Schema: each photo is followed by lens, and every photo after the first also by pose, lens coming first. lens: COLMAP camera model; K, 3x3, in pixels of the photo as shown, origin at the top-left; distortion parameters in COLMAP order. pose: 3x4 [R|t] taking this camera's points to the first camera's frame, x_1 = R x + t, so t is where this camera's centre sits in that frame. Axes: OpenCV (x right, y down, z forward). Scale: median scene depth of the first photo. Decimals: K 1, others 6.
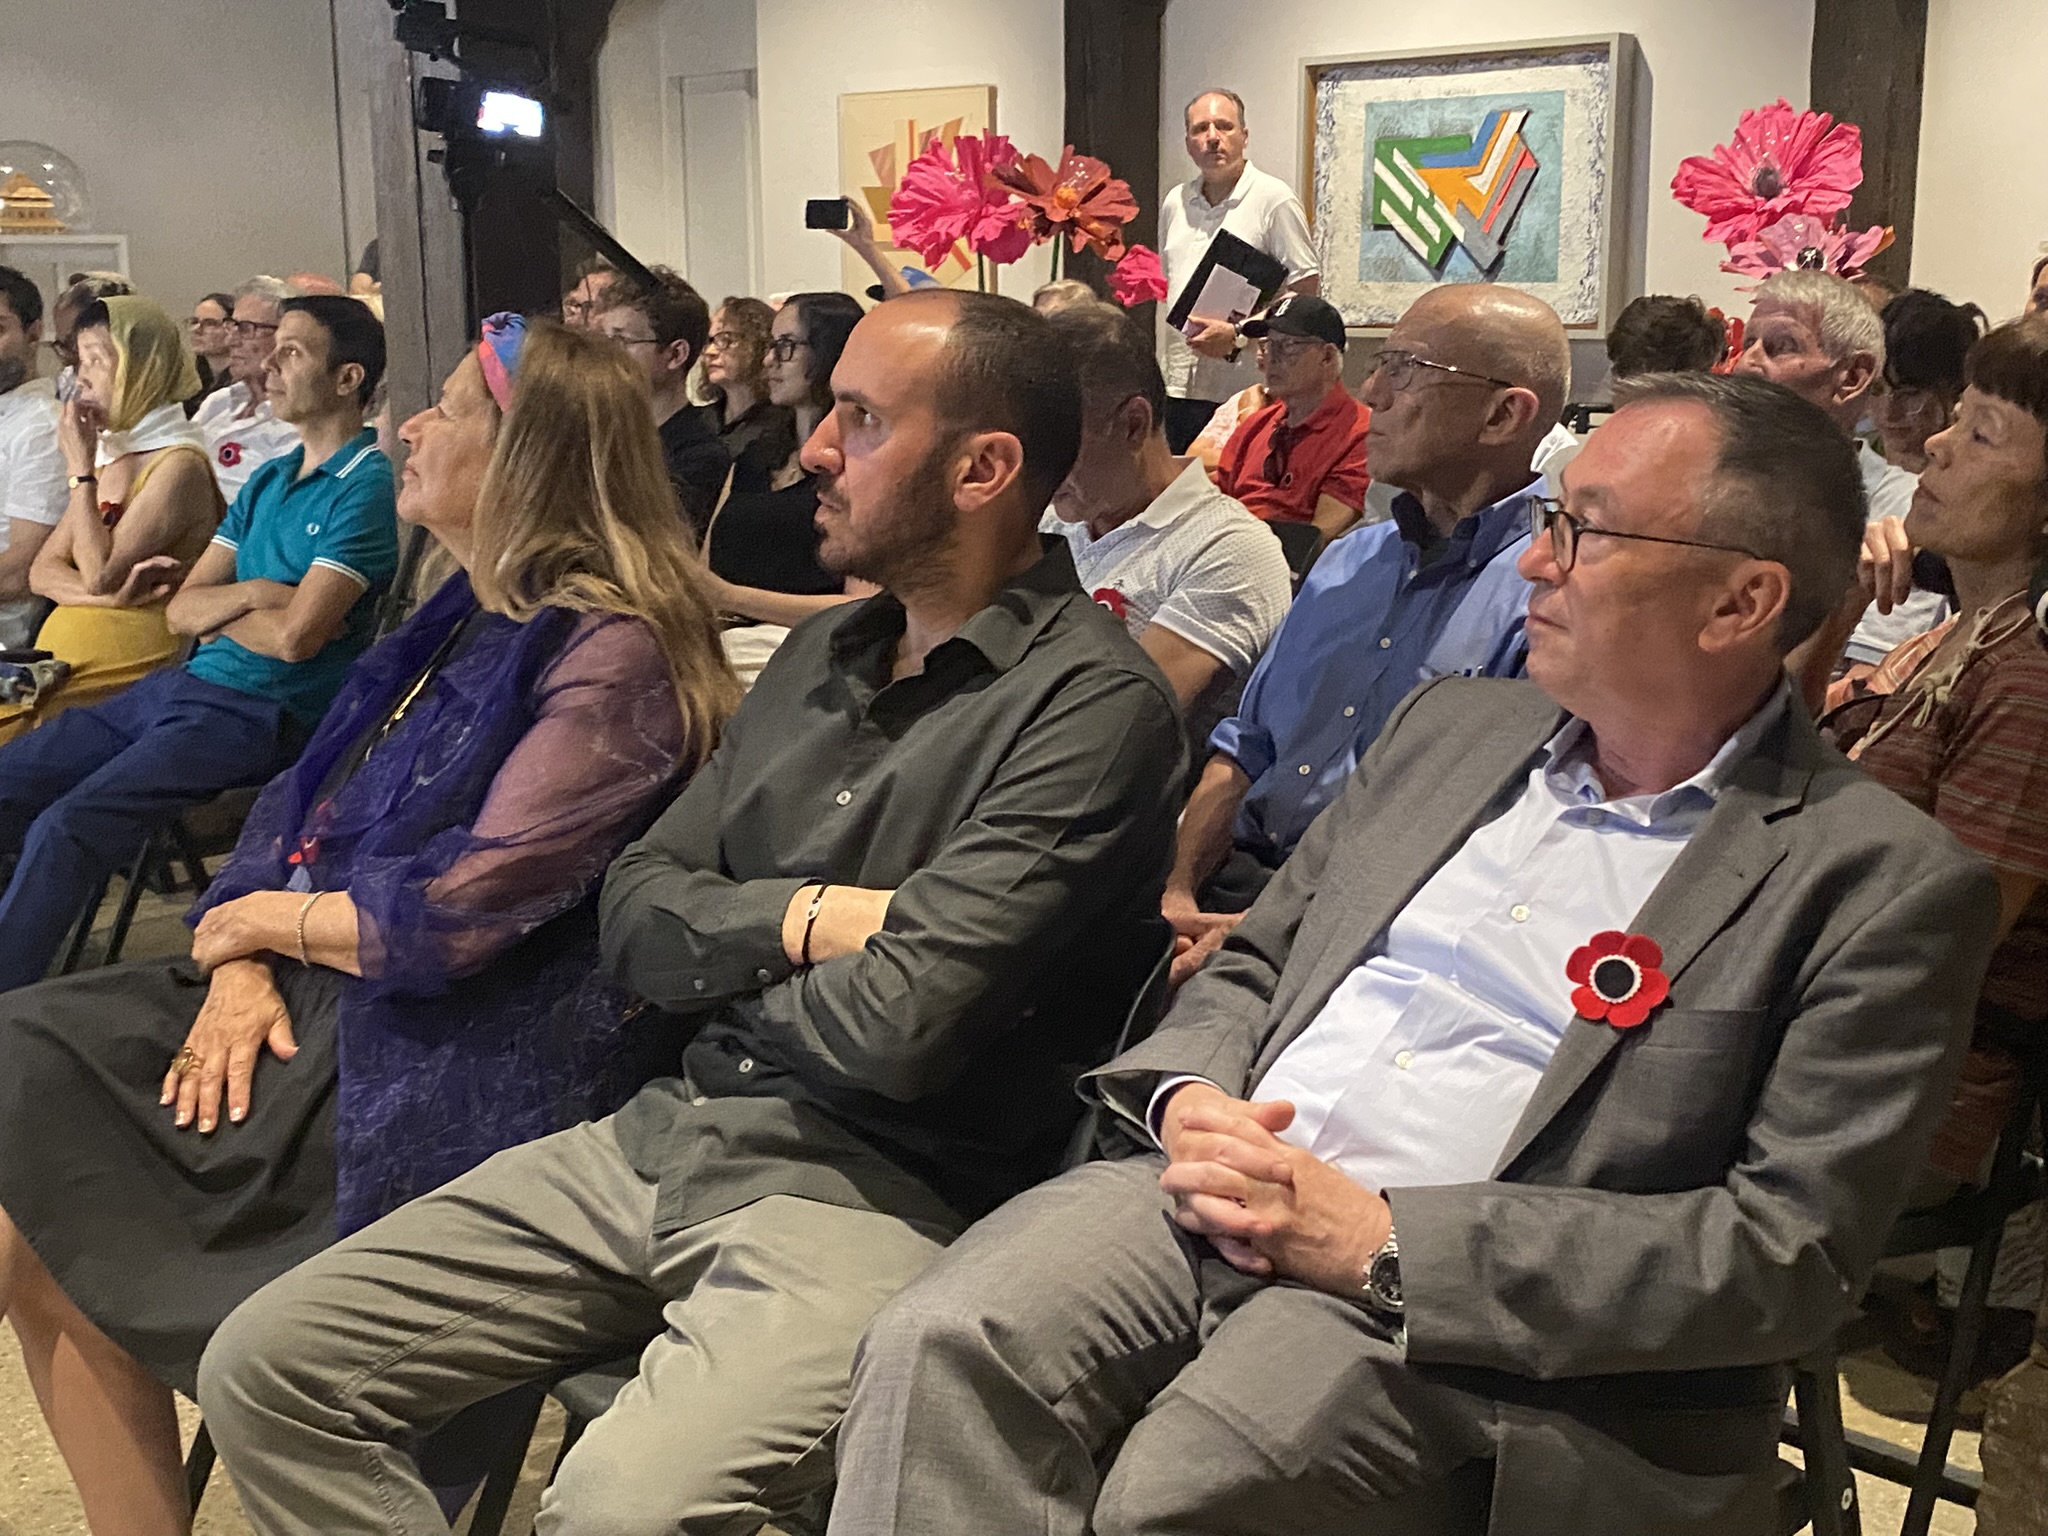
lens RADIAL K [[2372.7, 0, 1024.0], [0, 2372.7, 768.0], [0, 0, 1]] dist [0.183449, -0.542827]
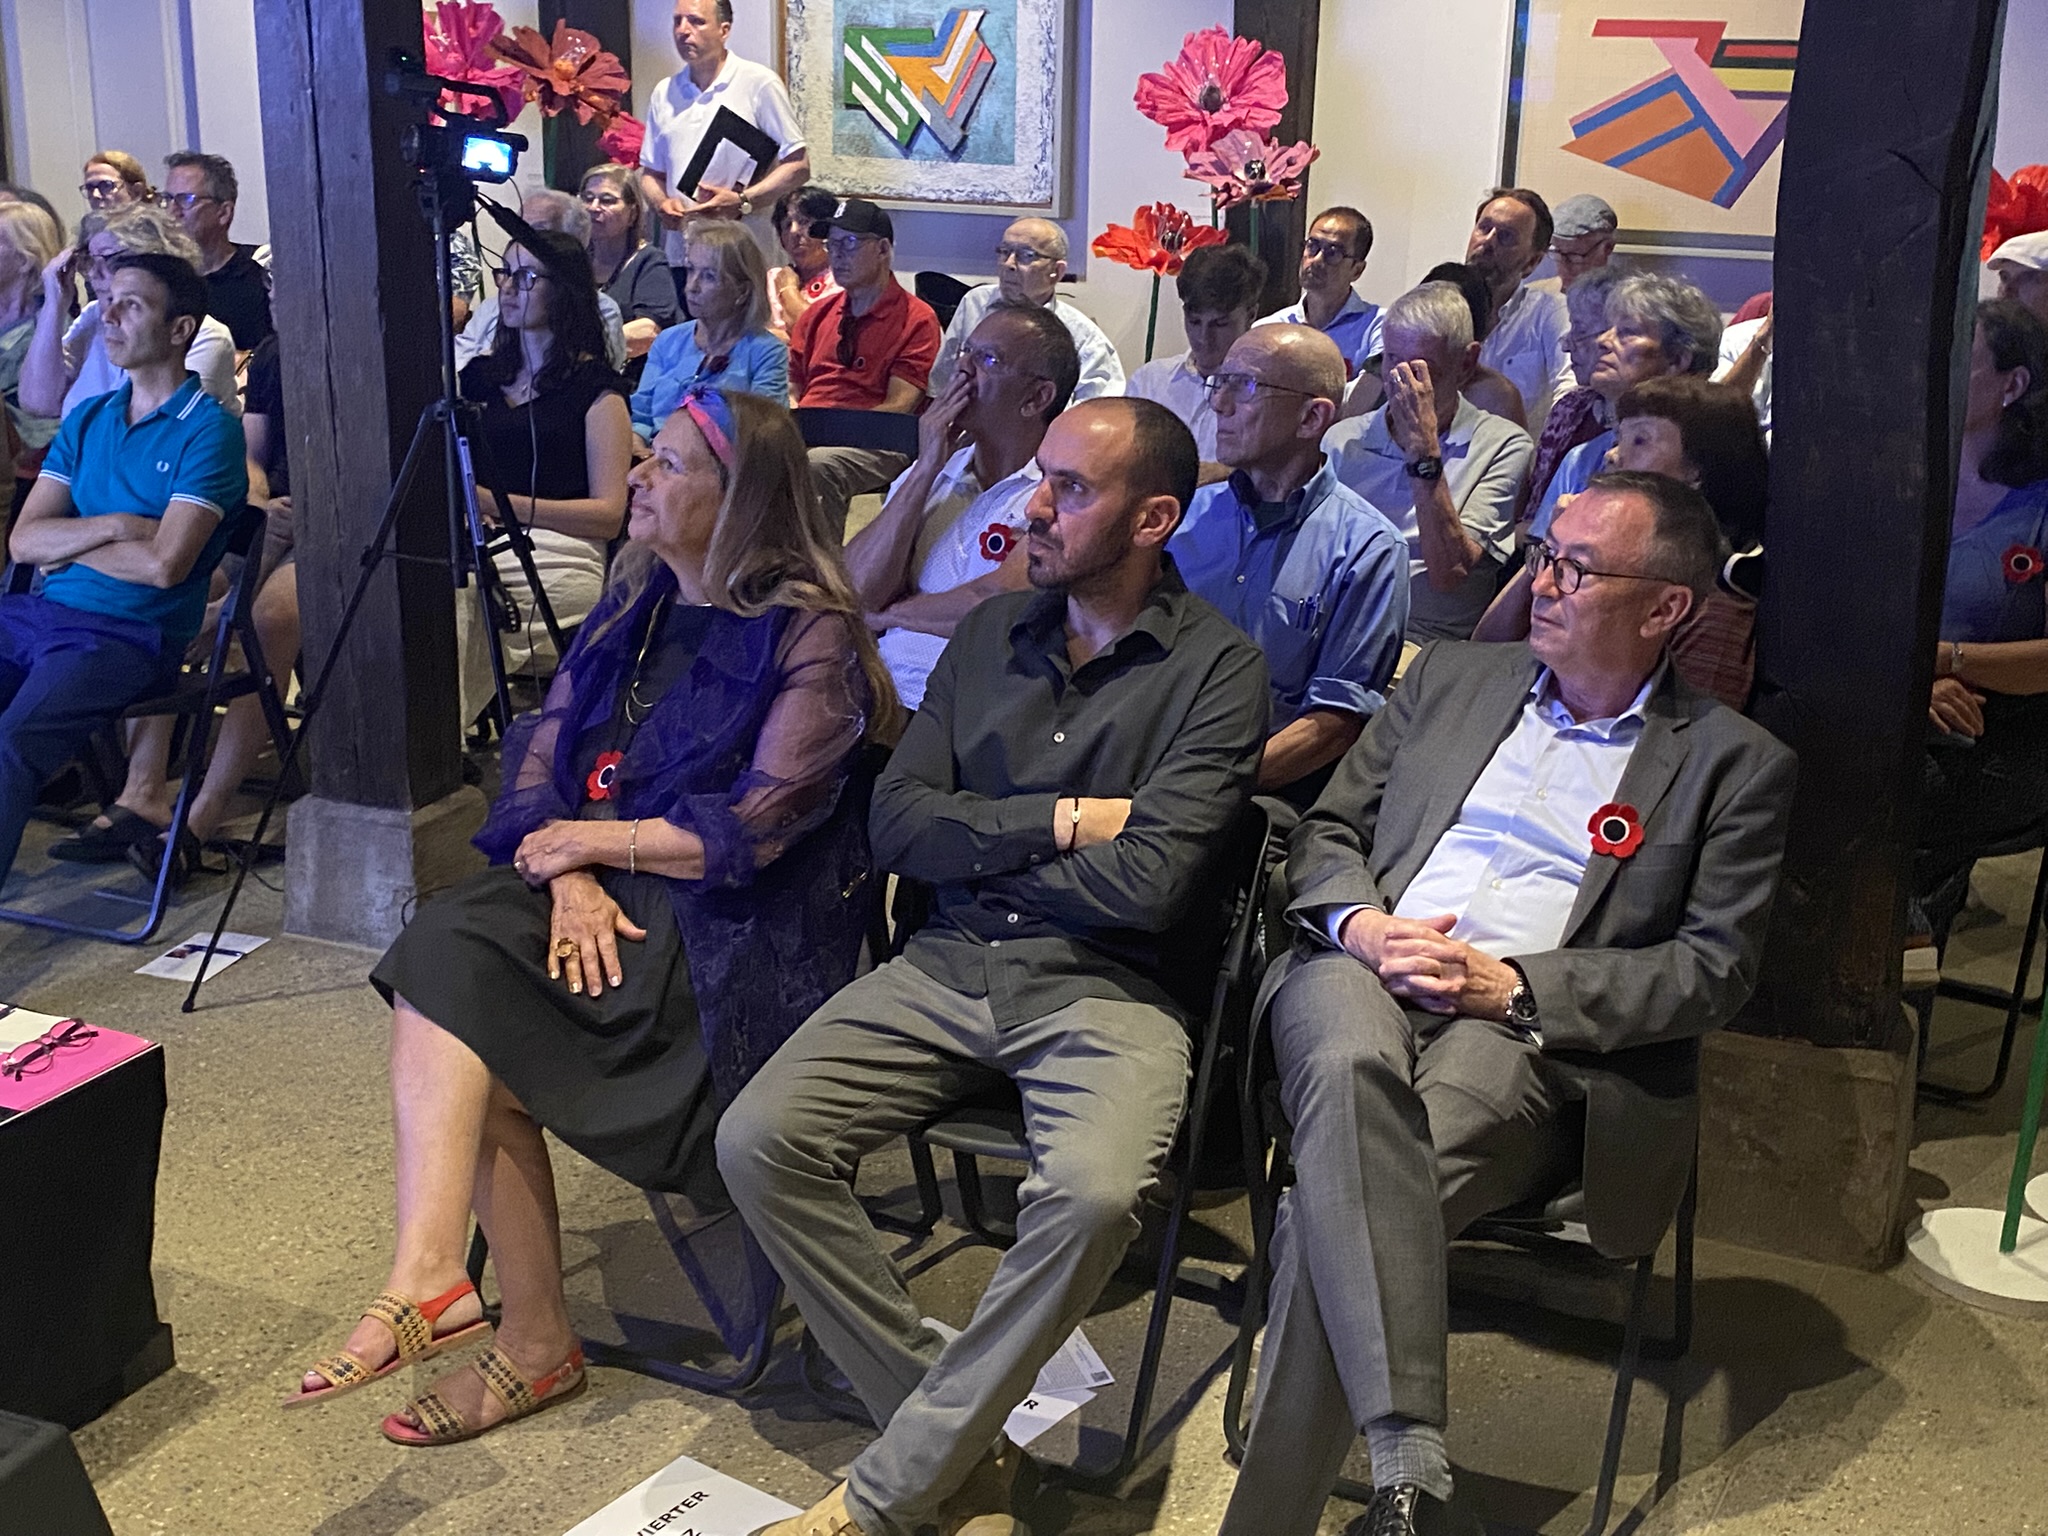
lens RADIAL K [[2372.7, 0, 1024.0], [0, 2372.7, 768.0], [0, 0, 1]] dist [0.183449, -0.542827]
pose [[0.948314, -0.069157, 0.309706, -0.580430], [0.039029, 0.993973, 0.102446, -0.126826], [-0.314924, -0.085063, 0.945297, -0.431552]]
